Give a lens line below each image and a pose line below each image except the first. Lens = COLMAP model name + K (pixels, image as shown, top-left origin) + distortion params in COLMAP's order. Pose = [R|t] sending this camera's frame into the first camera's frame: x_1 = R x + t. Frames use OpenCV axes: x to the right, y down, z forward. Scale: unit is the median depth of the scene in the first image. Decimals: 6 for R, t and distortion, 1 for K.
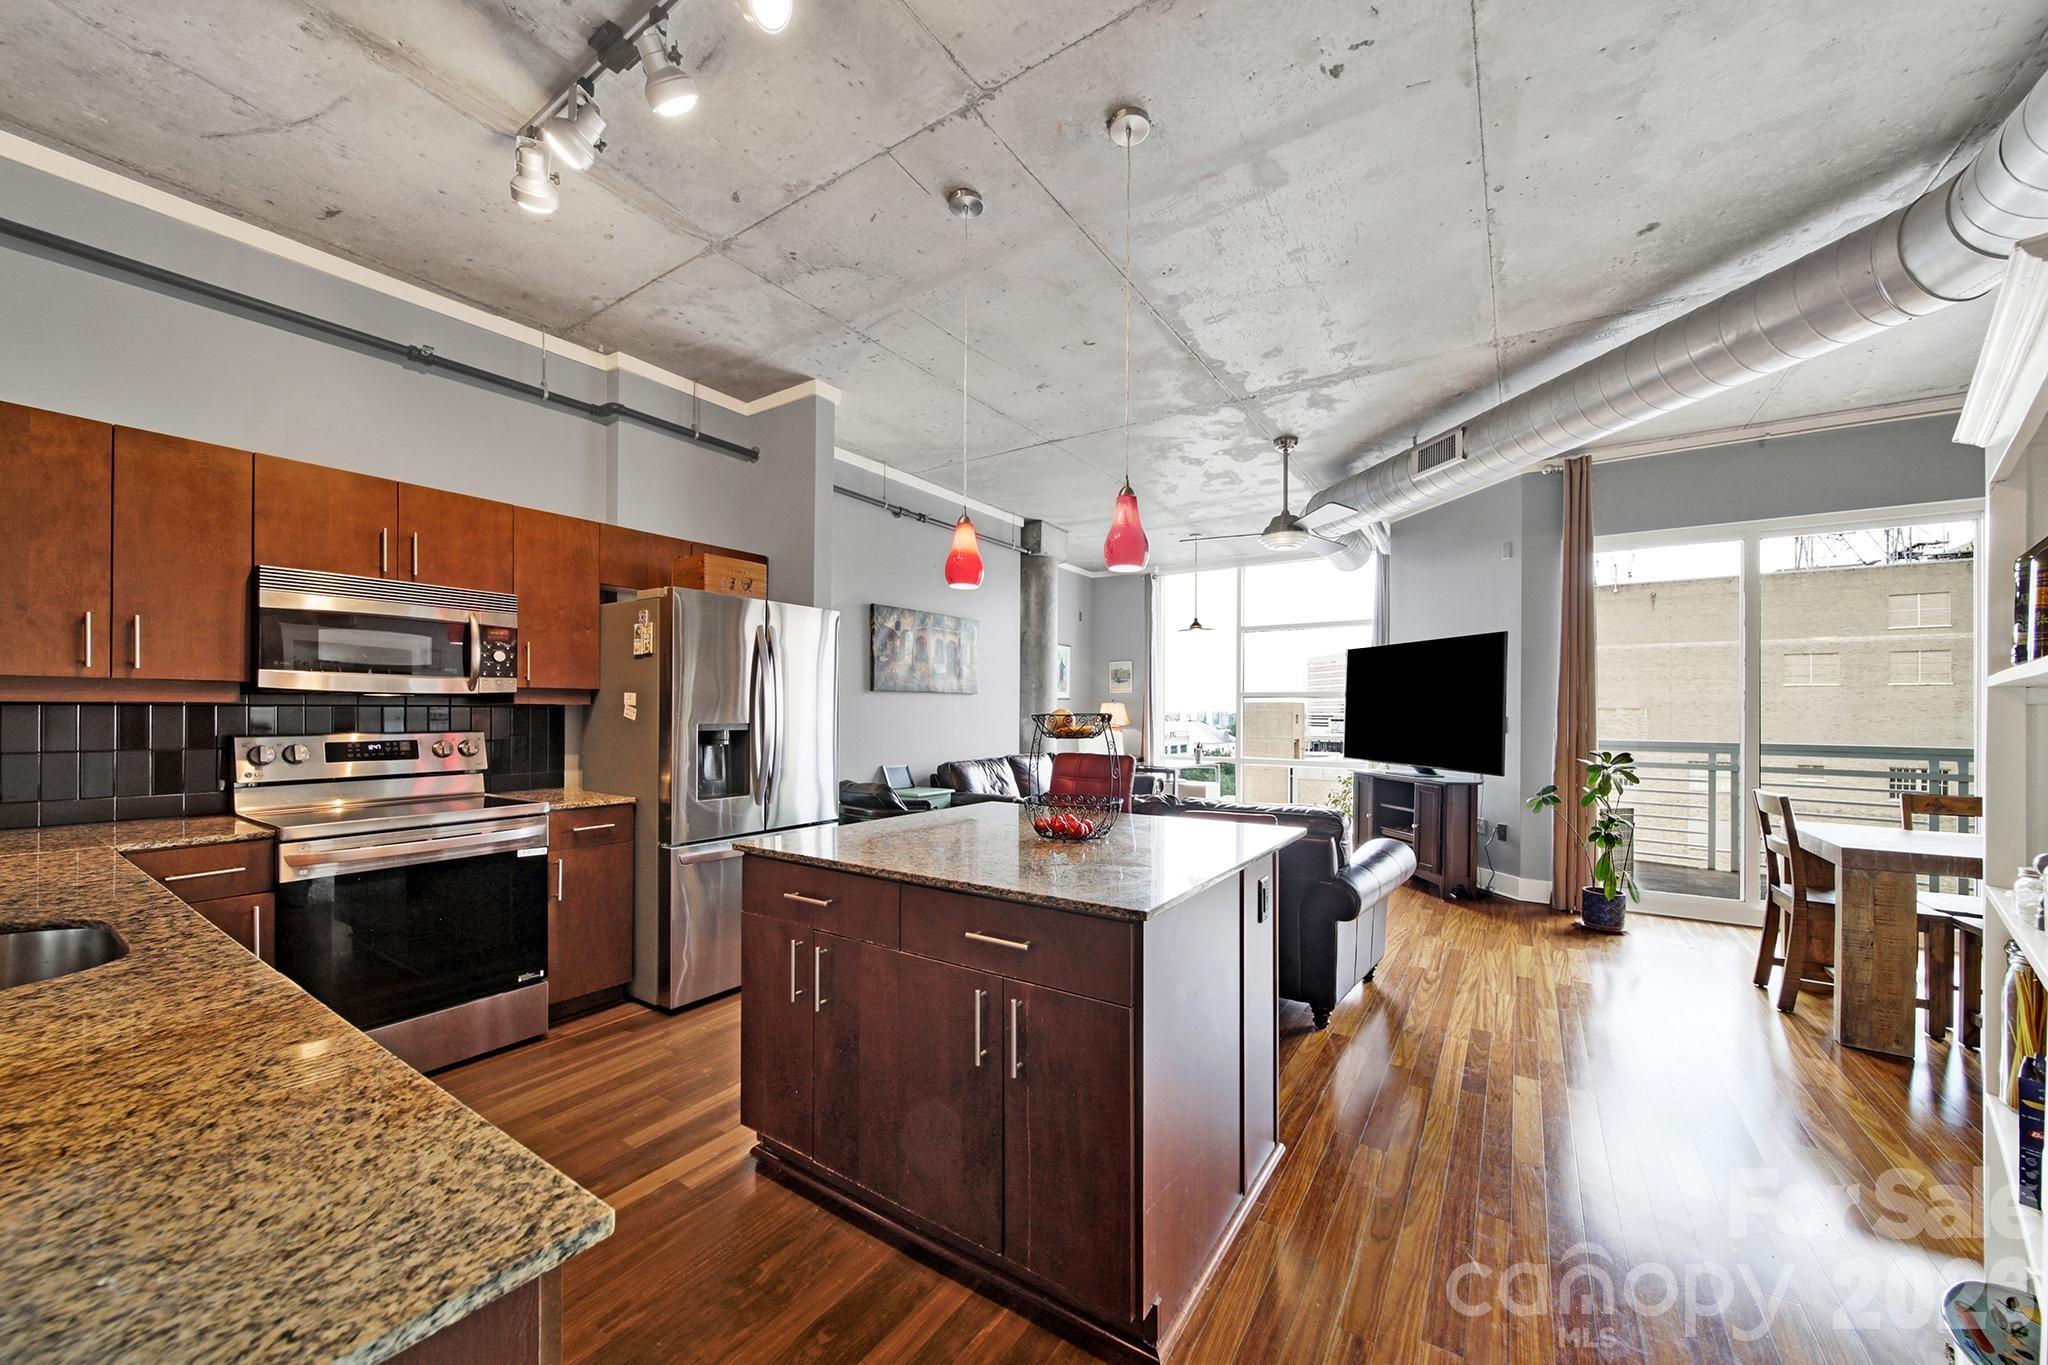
lens RADIAL K [[740.8, 0, 1027.5], [0, 740.8, 712.5], [0, 0, 1]] dist [0.002773, -0.002082]
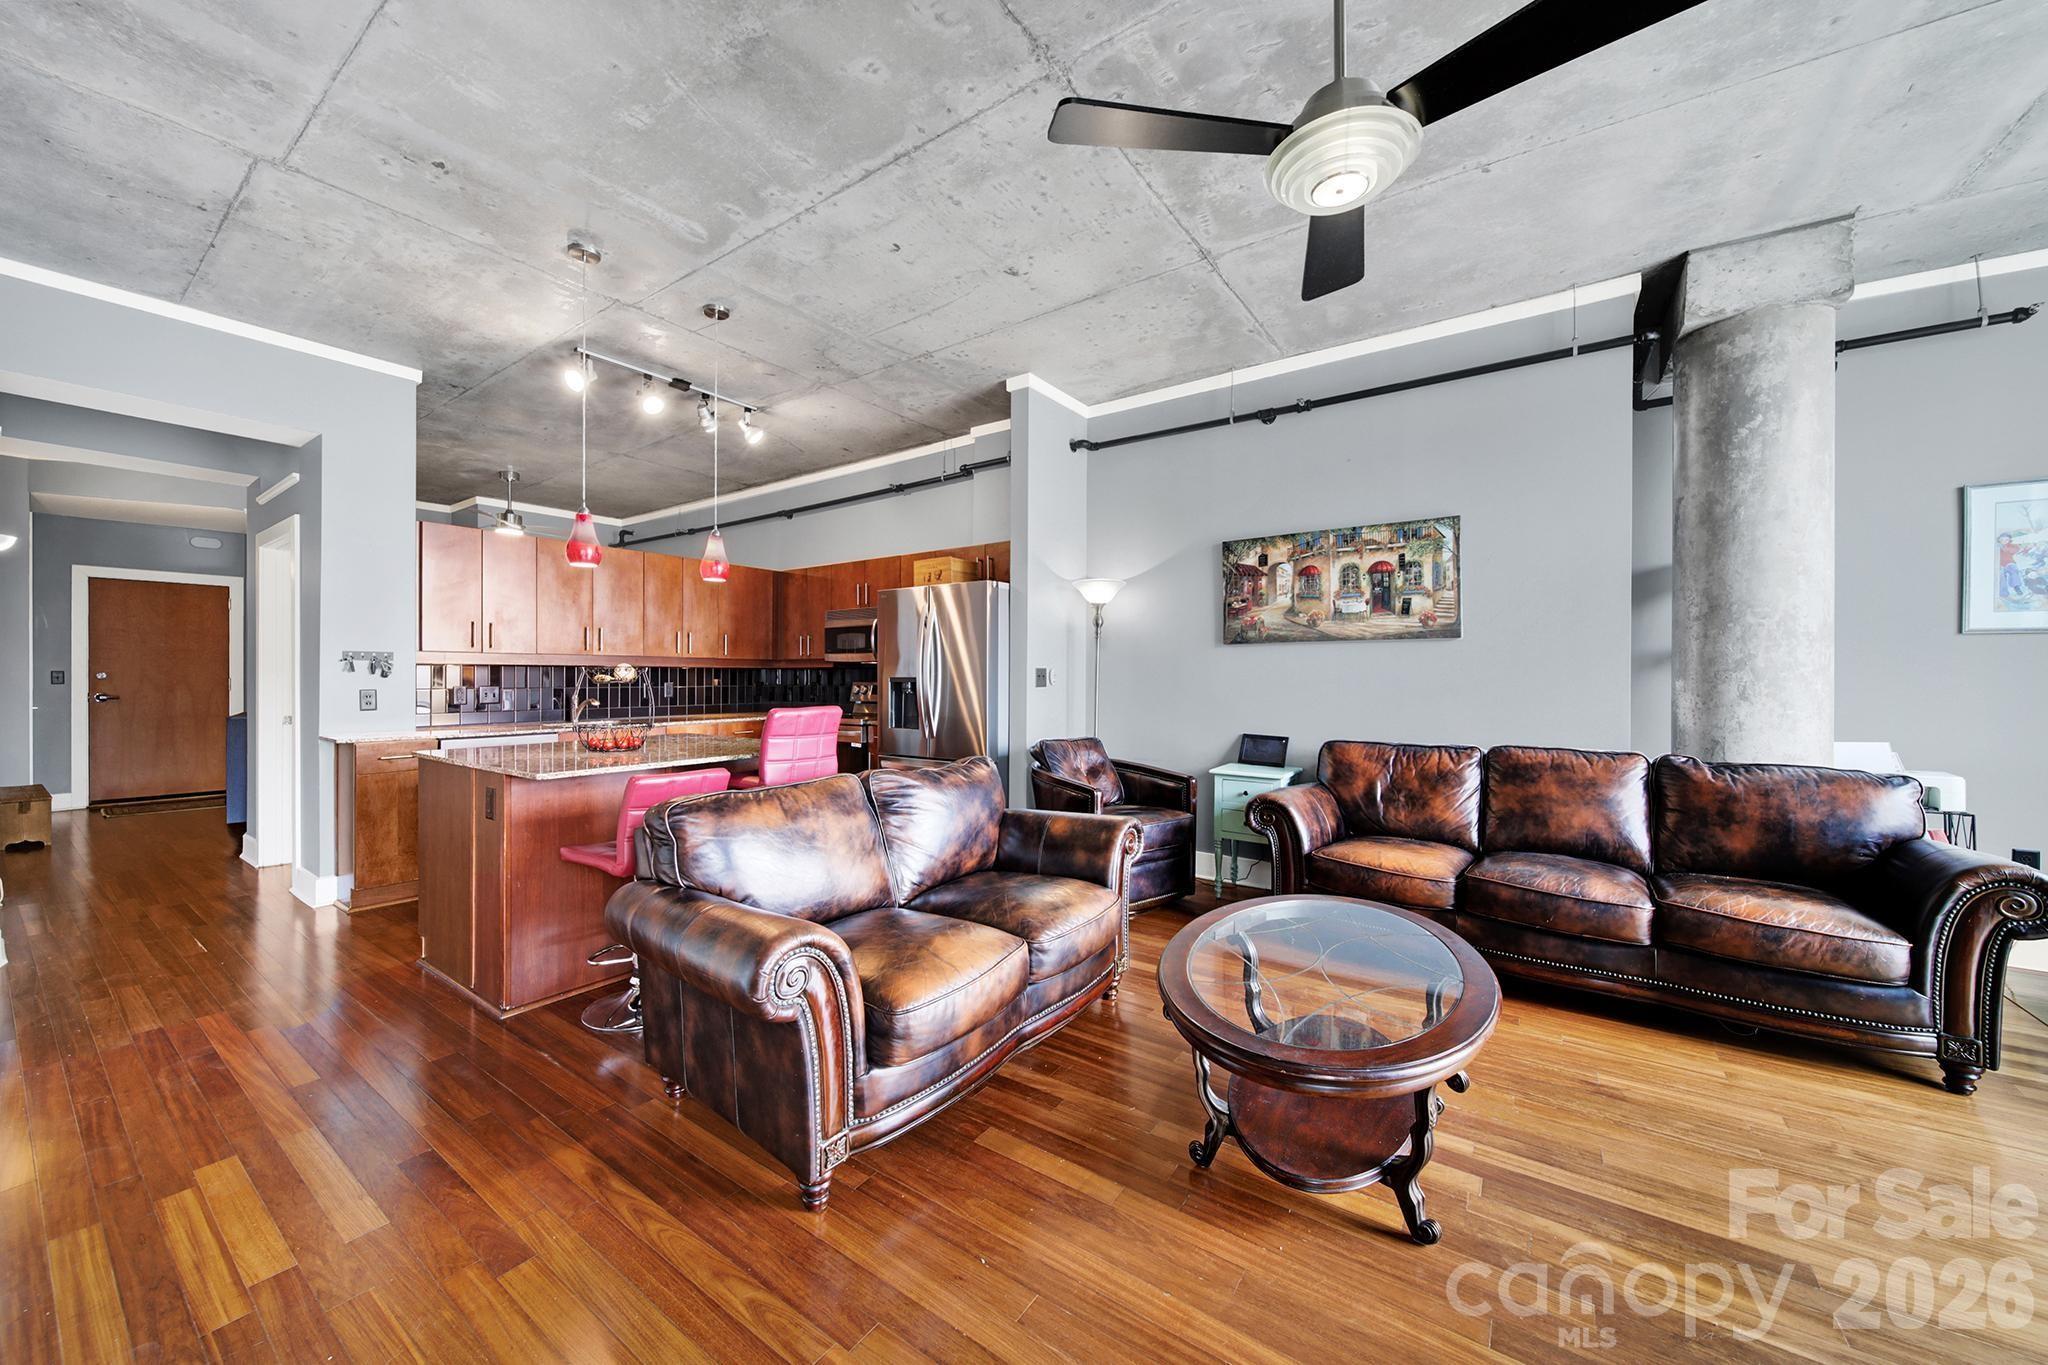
lens RADIAL K [[740.8, 0, 1015.5], [0, 740.8, 677.6], [0, 0, 1]] dist [0.002773, -0.002082]
pose [[-0.025742, -0.000919, -0.999668, 0.627943], [-0.002470, 0.999997, -0.000856, 0.009923], [0.999666, 0.002447, -0.025744, 0.760074]]
